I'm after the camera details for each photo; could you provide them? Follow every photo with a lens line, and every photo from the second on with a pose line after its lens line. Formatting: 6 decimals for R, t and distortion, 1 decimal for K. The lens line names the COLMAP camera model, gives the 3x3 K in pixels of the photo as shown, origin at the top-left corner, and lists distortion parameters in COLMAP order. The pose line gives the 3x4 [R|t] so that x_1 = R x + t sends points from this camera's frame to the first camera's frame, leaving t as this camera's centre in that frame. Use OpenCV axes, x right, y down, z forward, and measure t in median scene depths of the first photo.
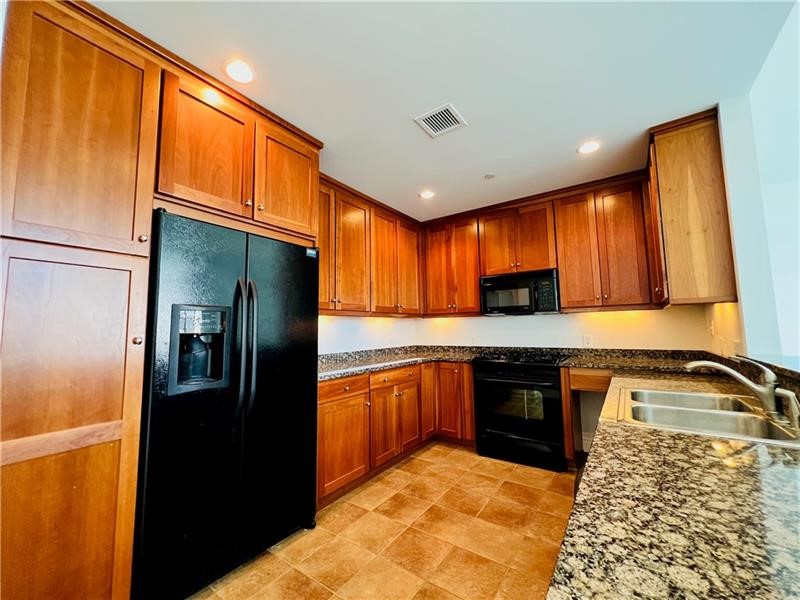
lens RADIAL K [[320.9, 0, 400.0], [0, 320.9, 300.0], [0, 0, 1]] dist [0.000539, 0.000299]
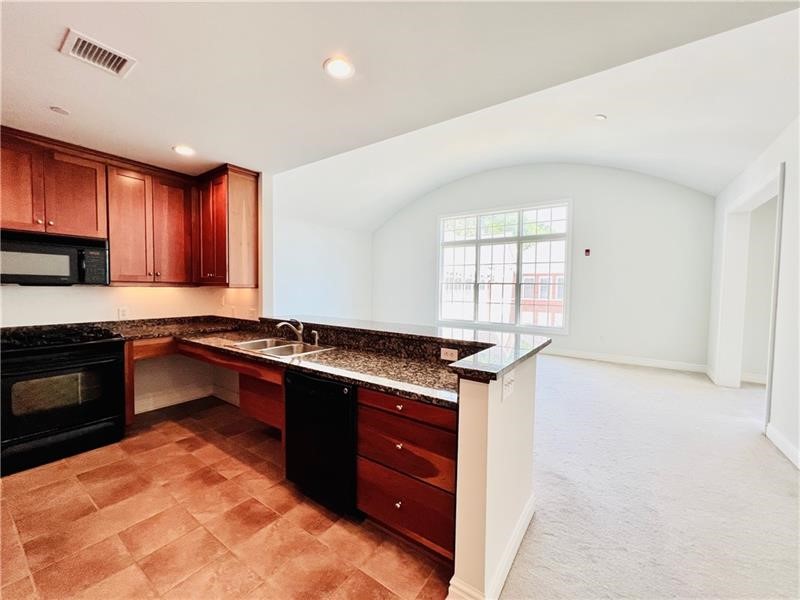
lens RADIAL K [[320.9, 0, 400.0], [0, 320.9, 300.0], [0, 0, 1]] dist [0.000539, 0.000299]
pose [[-0.002479, -0.024881, 0.999687, -0.564726], [-0.103209, 0.994358, 0.024493, -0.039736], [-0.994657, -0.103116, -0.005033, 0.157064]]
